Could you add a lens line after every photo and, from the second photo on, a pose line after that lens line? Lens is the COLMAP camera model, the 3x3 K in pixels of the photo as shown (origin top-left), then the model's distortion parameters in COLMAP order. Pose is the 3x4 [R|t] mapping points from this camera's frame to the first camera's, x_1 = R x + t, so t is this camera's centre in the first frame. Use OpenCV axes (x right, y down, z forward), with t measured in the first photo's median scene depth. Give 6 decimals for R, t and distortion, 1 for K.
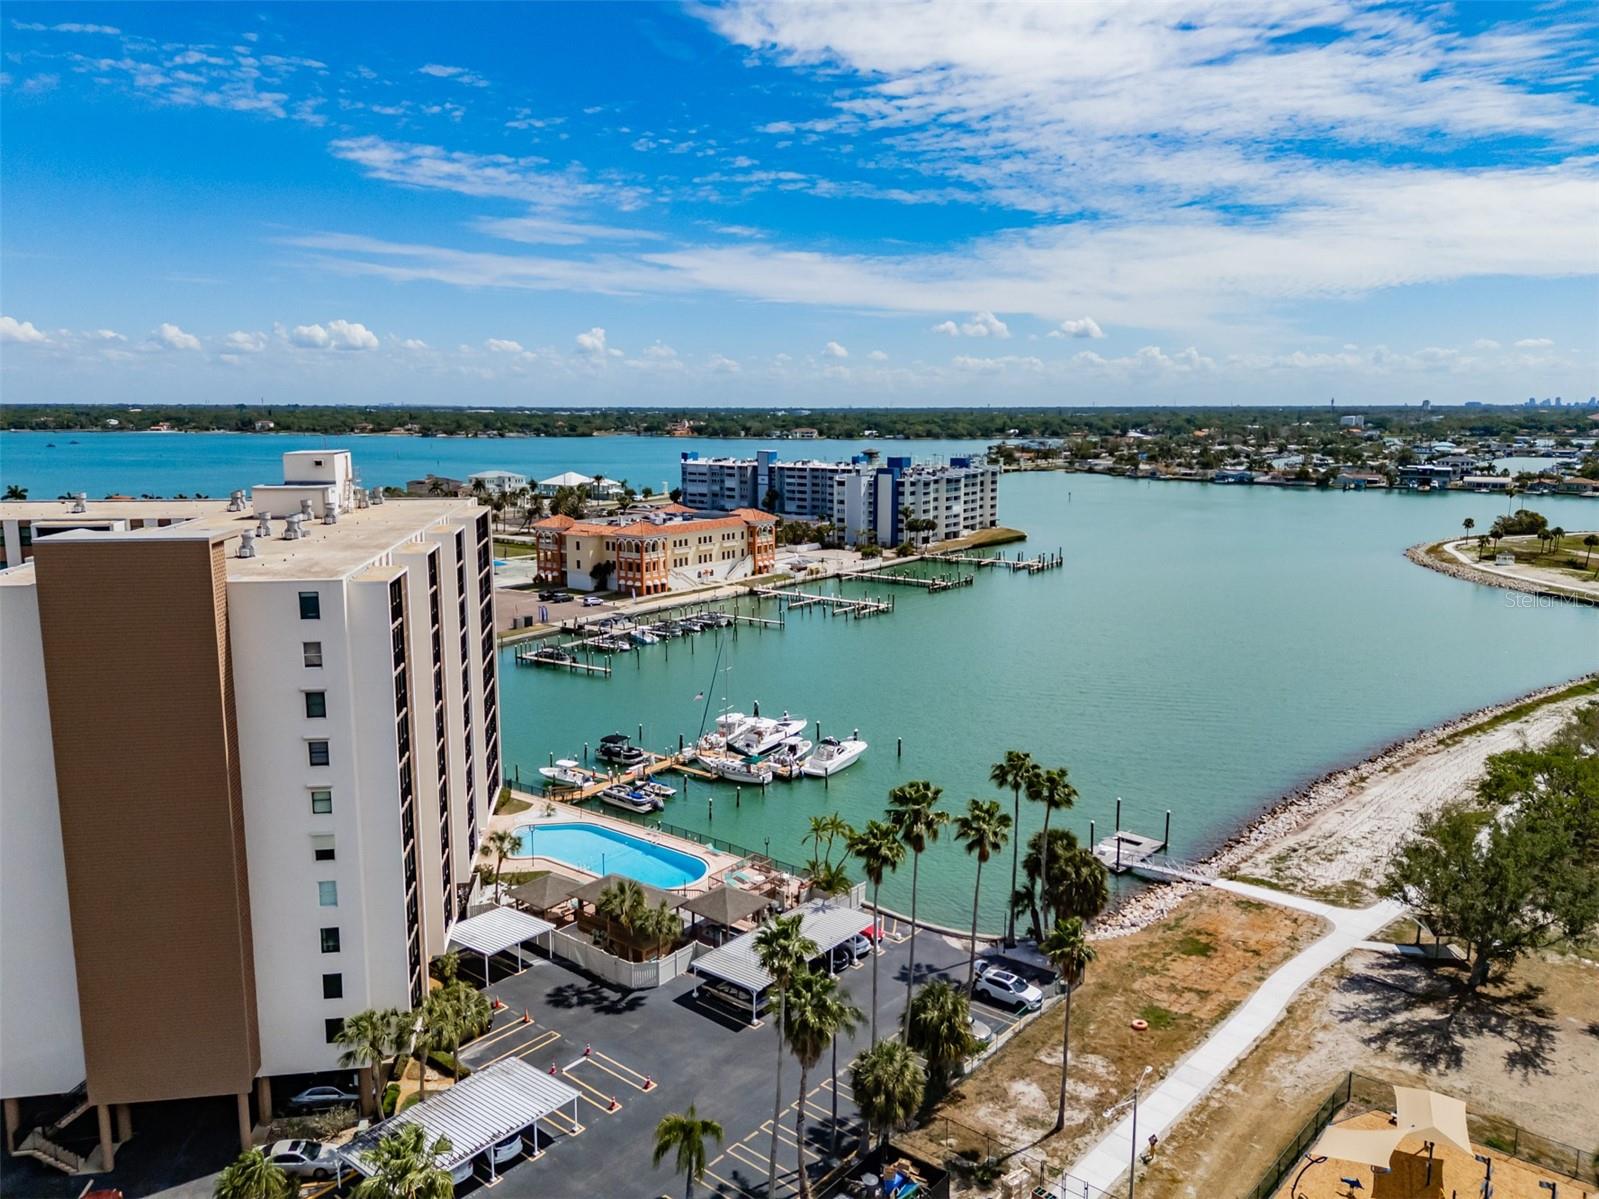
lens RADIAL K [[1154.6, 0, 798.7], [0, 1154.6, 591.2], [0, 0, 1]] dist [0.103147, -0.118191]
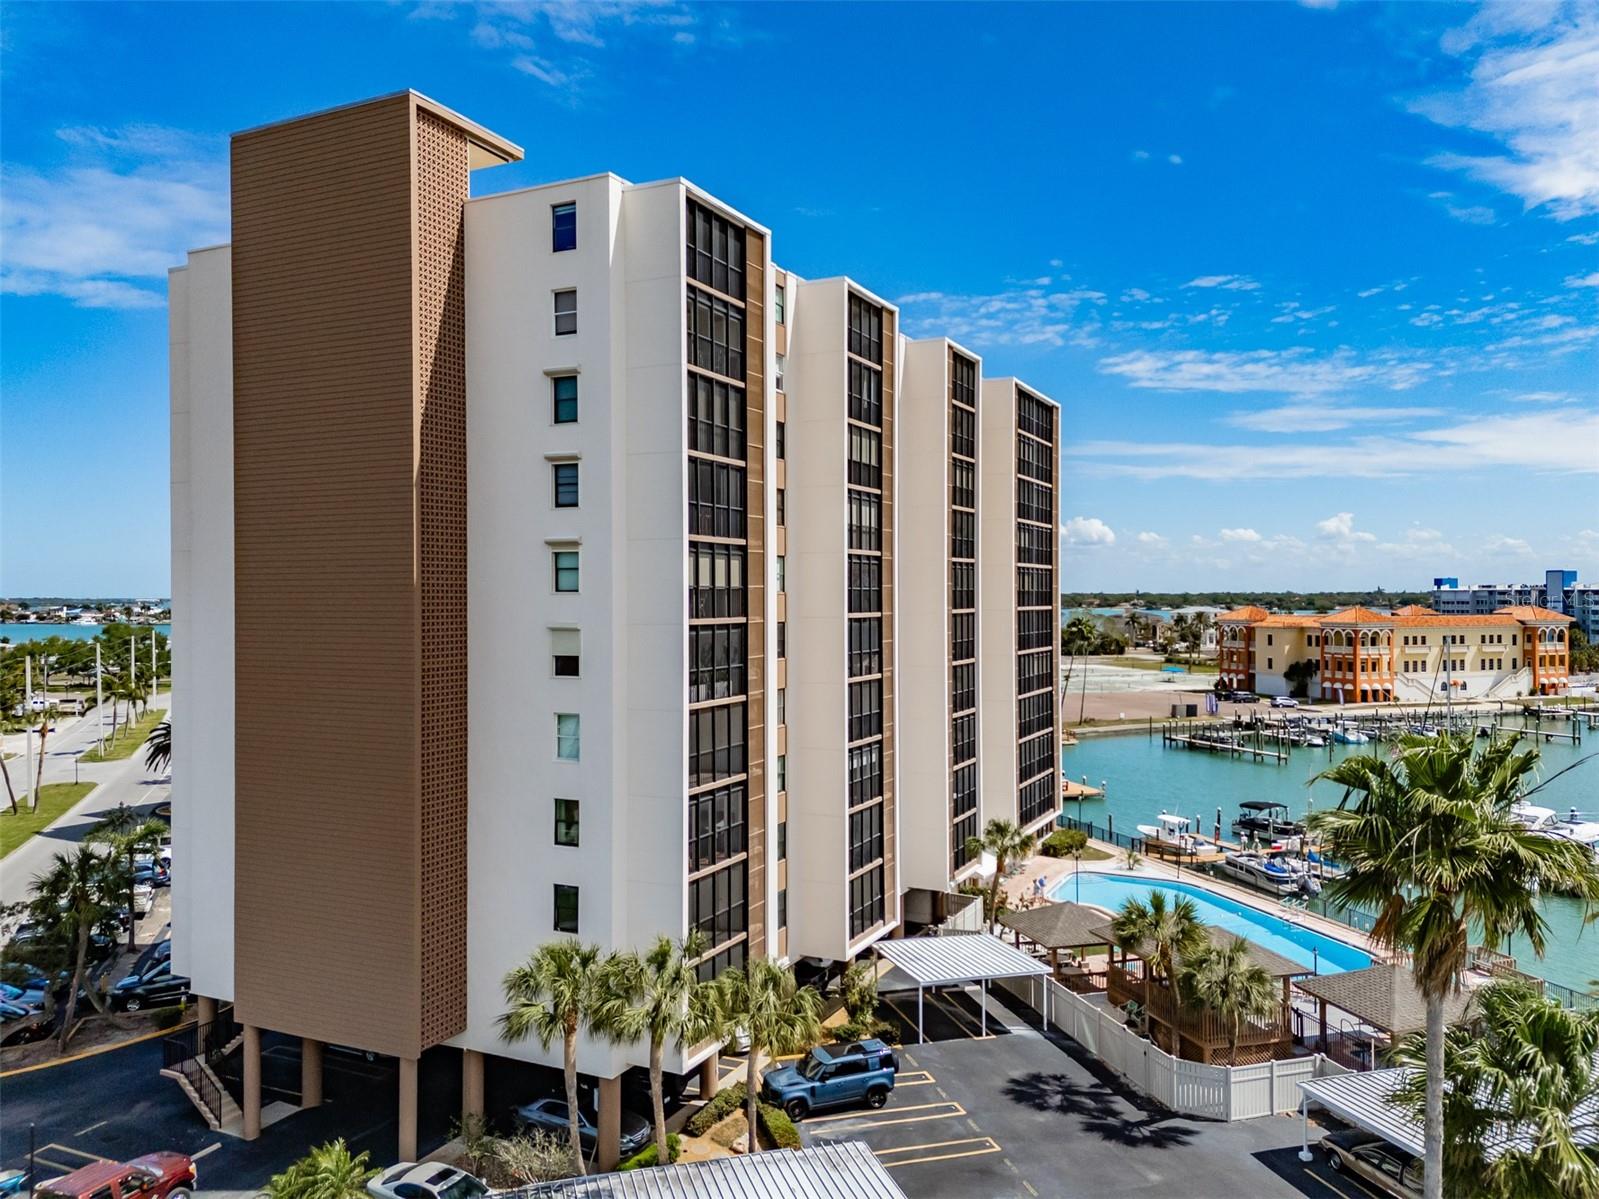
lens RADIAL K [[1168.8, 0, 802.7], [0, 1168.8, 600.8], [0, 0, 1]] dist [0.058926, -0.049256]
pose [[0.824857, -0.001925, -0.565337, 0.004541], [-0.083991, 0.988479, -0.125914, 0.064956], [0.559067, 0.151344, 0.815193, 0.149913]]
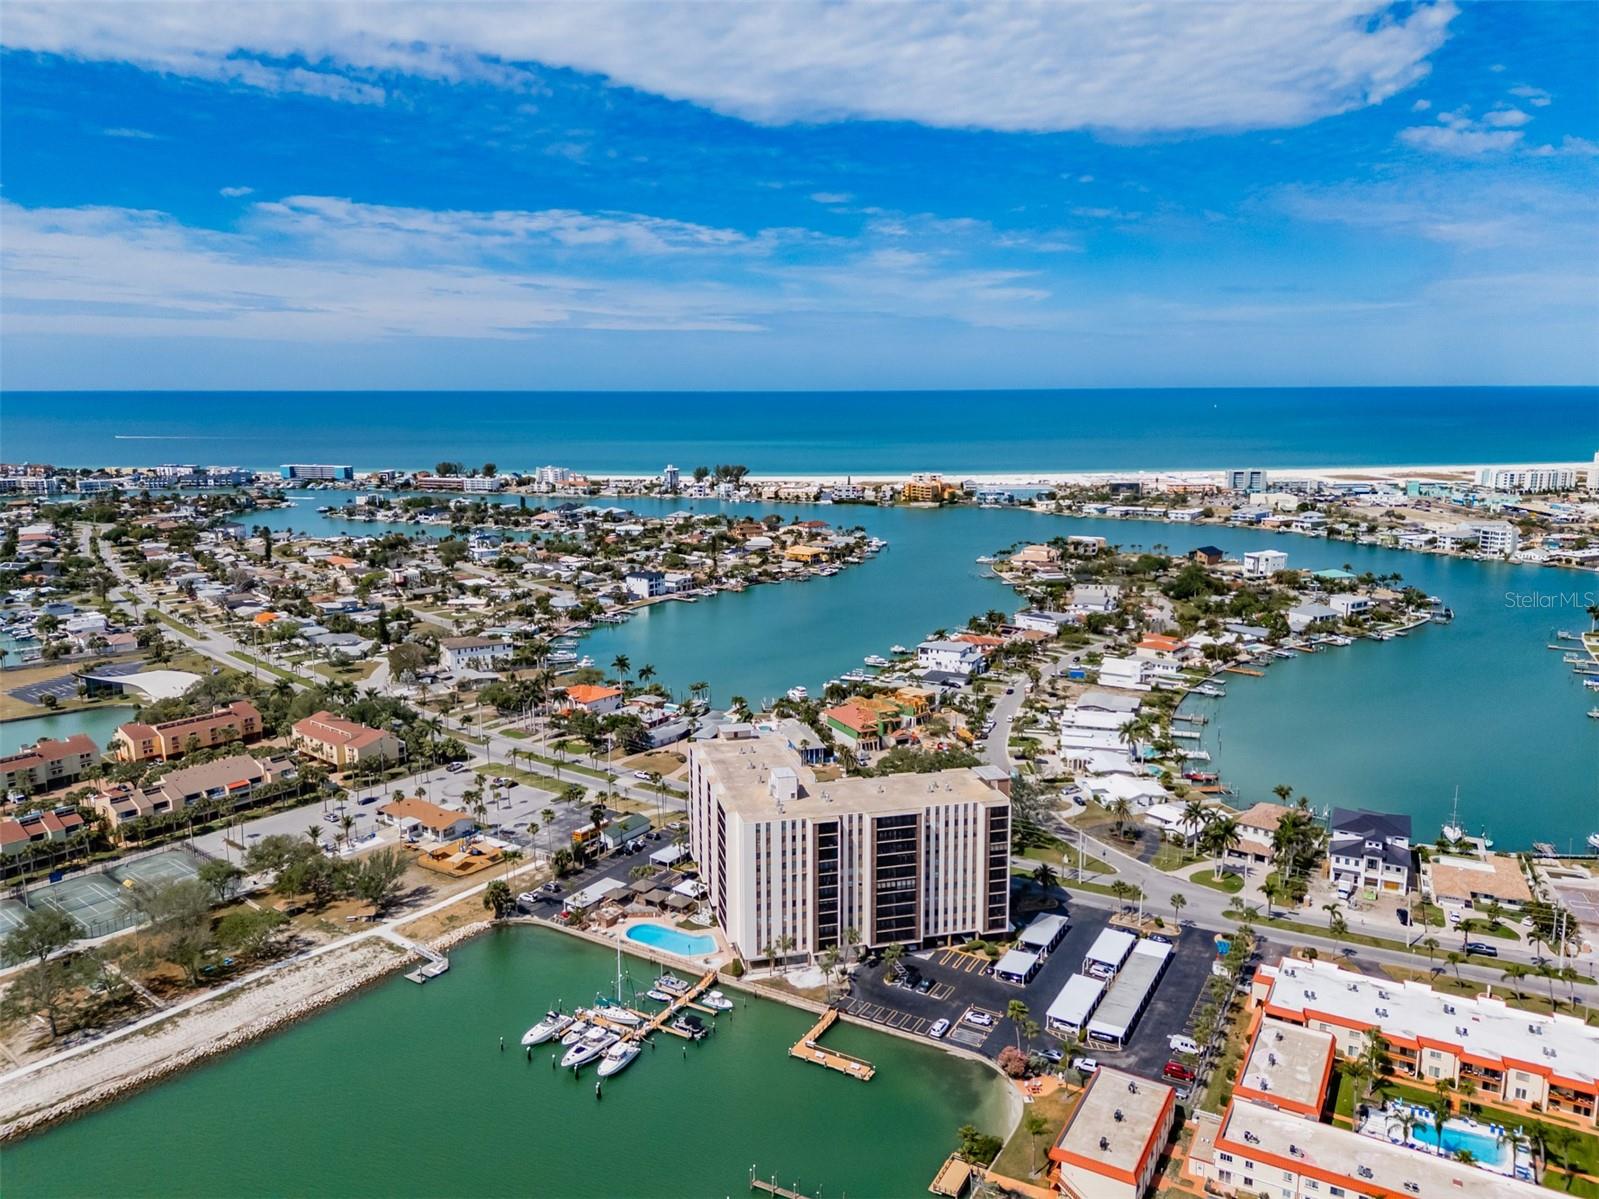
lens RADIAL K [[1151.4, 0, 799.0], [0, 1151.4, 600.9], [0, 0, 1]] dist [0.088132, -0.096008]
pose [[-0.993627, 0.025080, -0.109895, -0.075621], [-0.012702, 0.943812, 0.330239, -0.487765], [0.112003, 0.329530, -0.937478, 1.232544]]
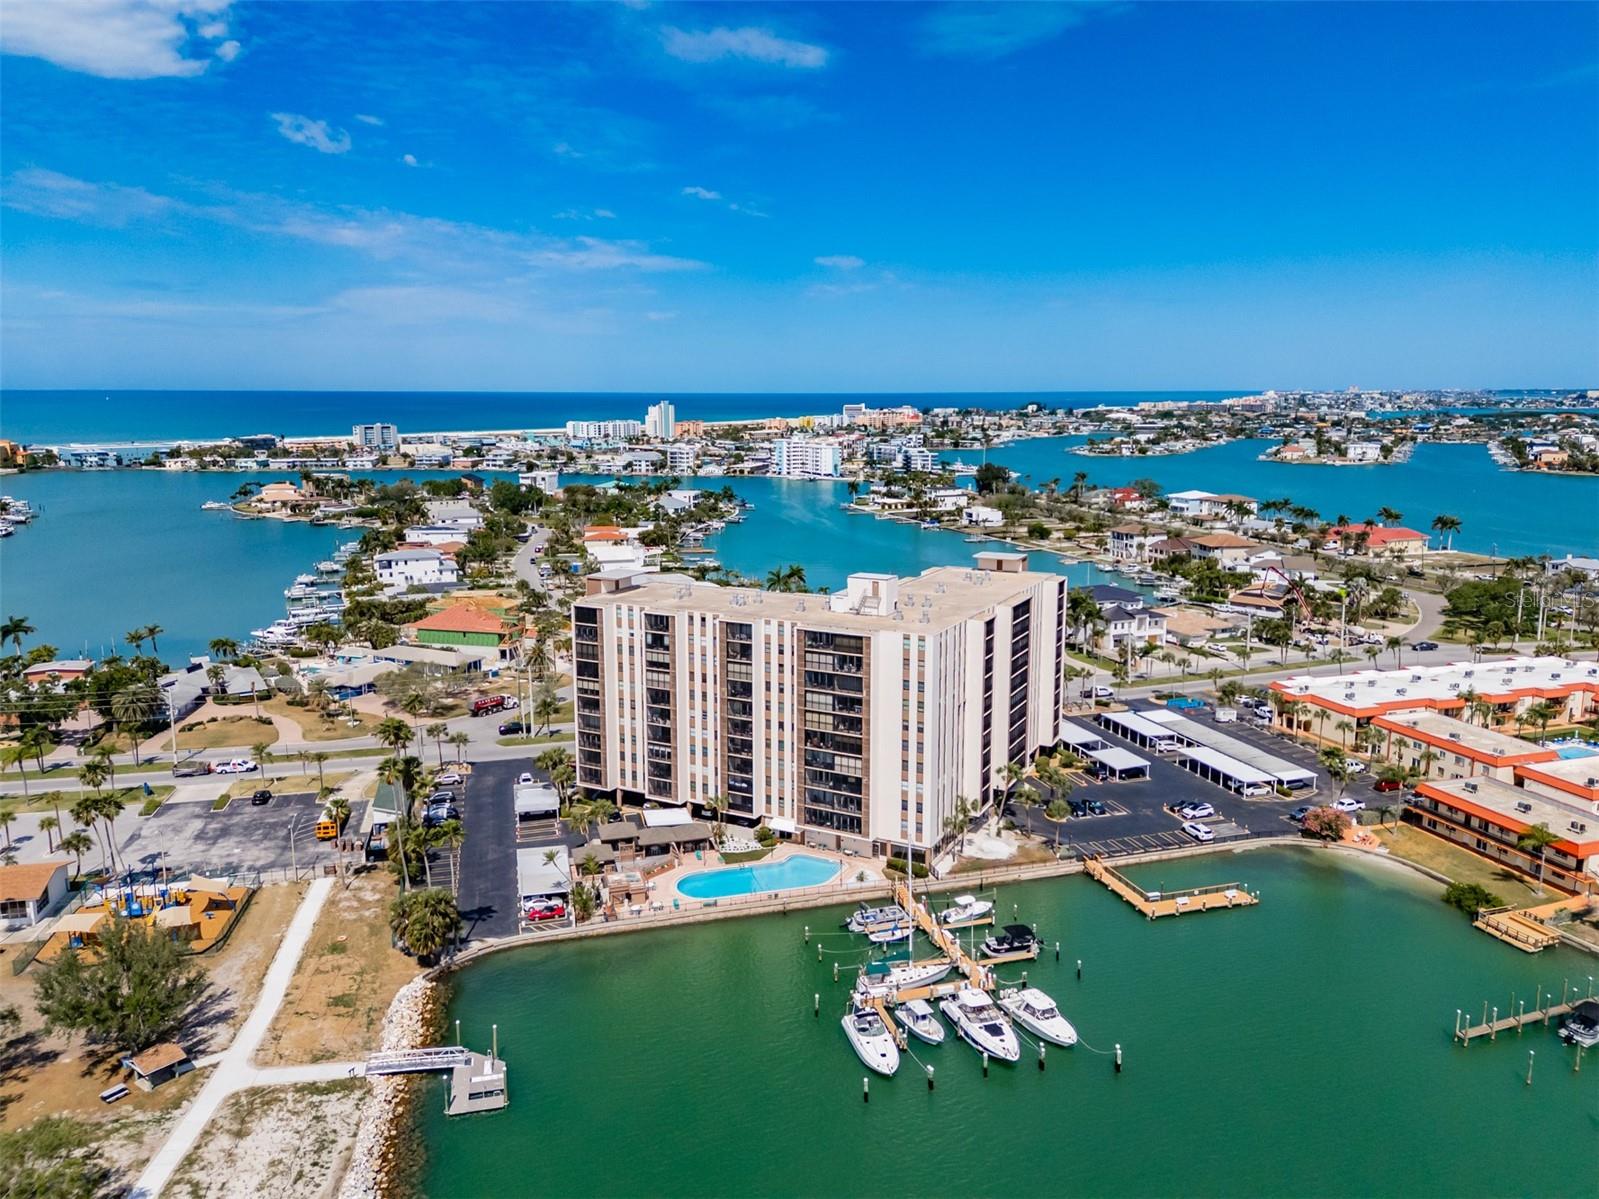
lens RADIAL K [[1158.7, 0, 798.3], [0, 1158.7, 581.5], [0, 0, 1]] dist [0.098049, -0.108450]
pose [[-0.581524, 0.133987, -0.802420, 0.368330], [-0.125380, 0.959799, 0.251131, -0.196920], [0.803810, 0.246645, -0.541346, 0.708608]]
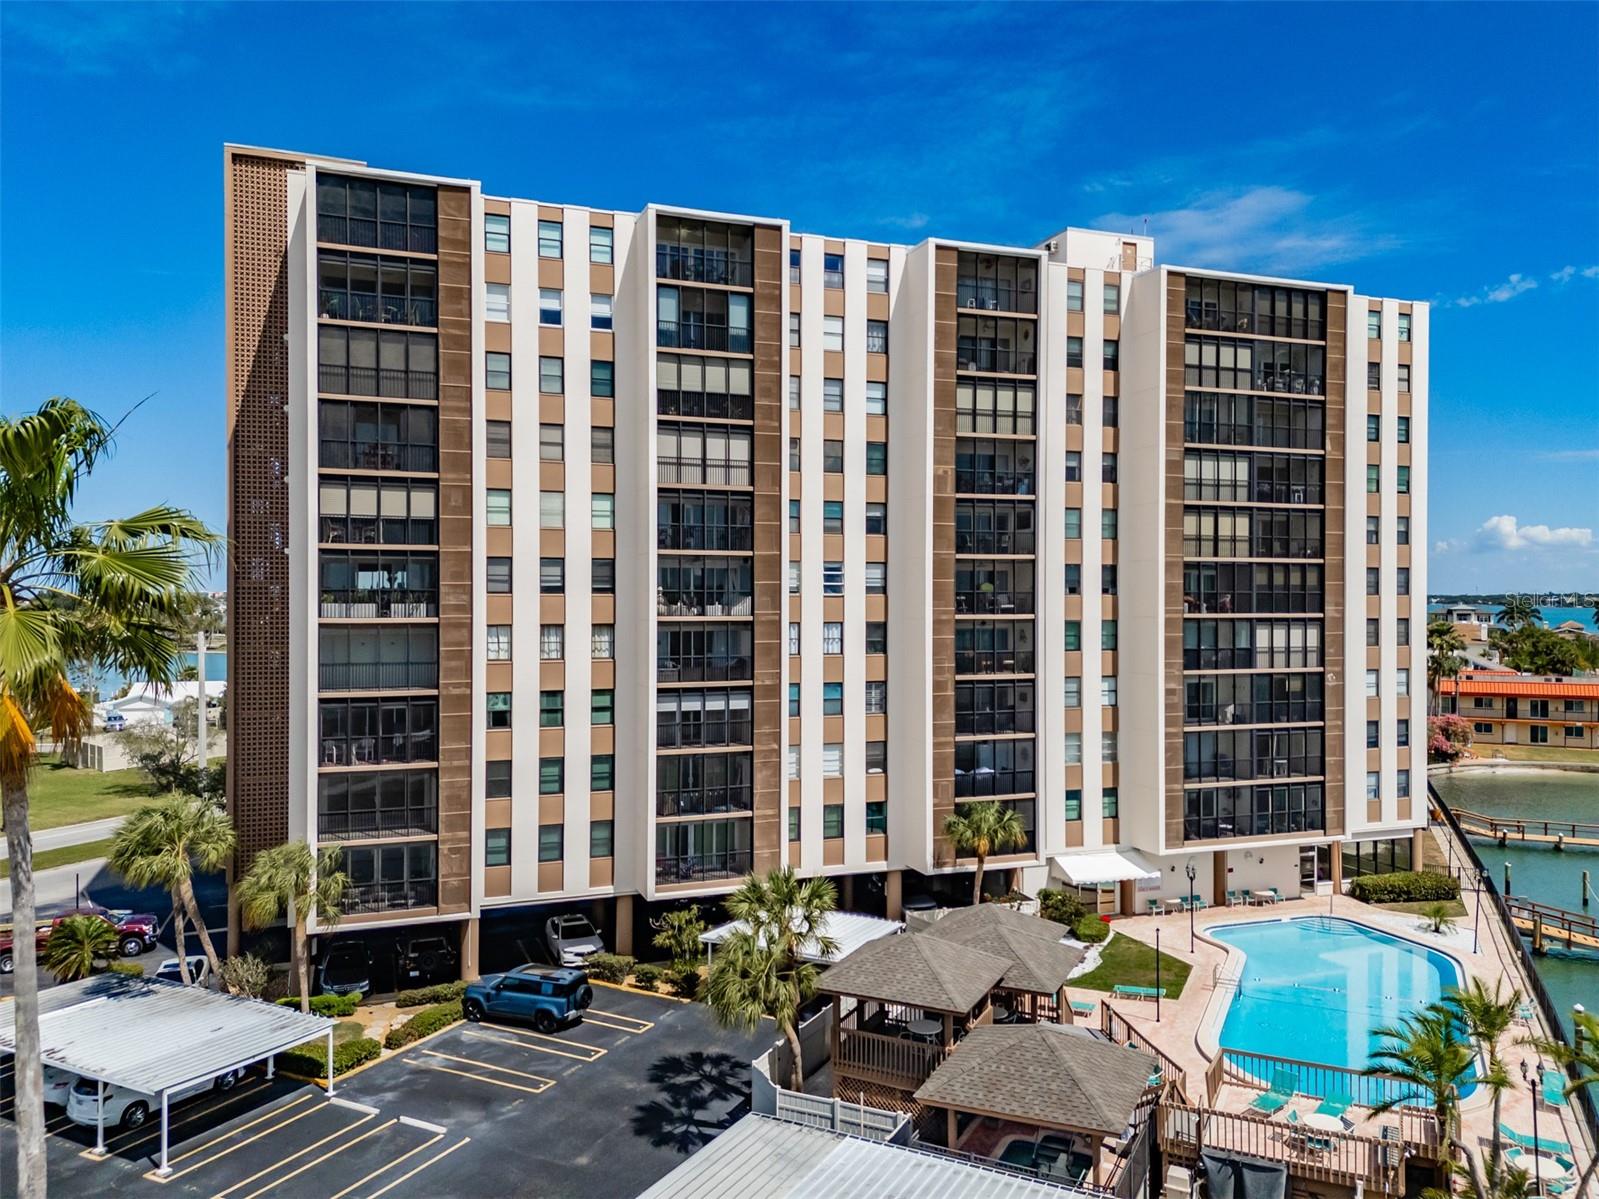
lens RADIAL K [[1175.7, 0, 794.1], [0, 1175.7, 605.2], [0, 0, 1]] dist [0.106091, -0.147522]
pose [[0.214206, 0.005204, -0.976775, 0.090378], [-0.152759, 0.987860, -0.028237, 0.053756], [0.964770, 0.155259, 0.212401, 0.287525]]
